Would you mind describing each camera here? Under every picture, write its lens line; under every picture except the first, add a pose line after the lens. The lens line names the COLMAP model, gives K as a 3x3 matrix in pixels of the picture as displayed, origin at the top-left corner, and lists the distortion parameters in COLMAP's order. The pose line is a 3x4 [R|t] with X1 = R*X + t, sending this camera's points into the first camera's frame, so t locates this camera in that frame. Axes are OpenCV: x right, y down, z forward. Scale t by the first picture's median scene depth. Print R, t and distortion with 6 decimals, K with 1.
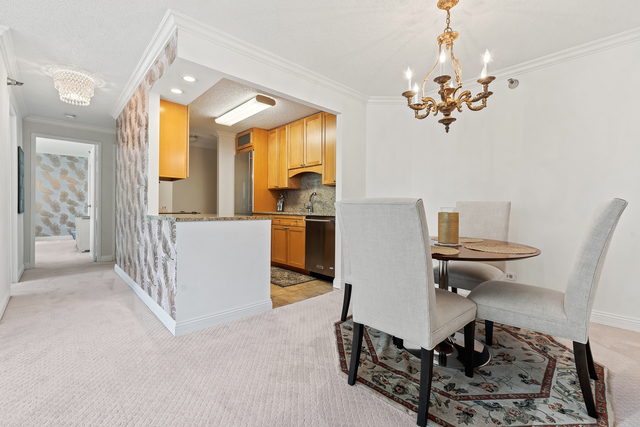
lens RADIAL K [[284.2, 0, 320.3], [0, 284.2, 210.7], [0, 0, 1]] dist [-0.000187, 0.000269]
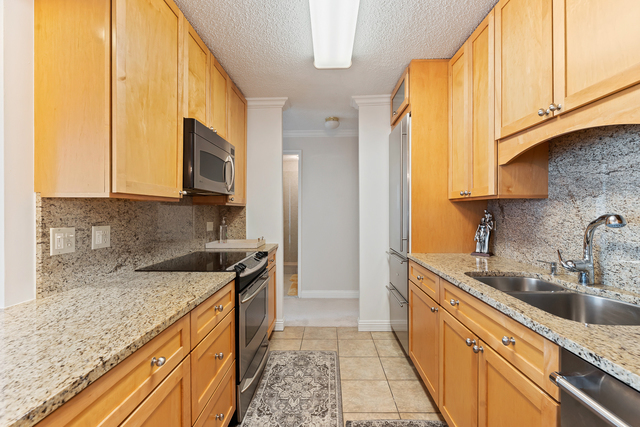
lens RADIAL K [[284.2, 0, 320.3], [0, 284.2, 210.7], [0, 0, 1]] dist [-0.000187, 0.000269]
pose [[0.709966, -0.006061, -0.704210, -0.025805], [-0.002733, 0.999932, -0.011361, -0.061056], [0.704230, 0.009990, 0.709901, 0.632959]]
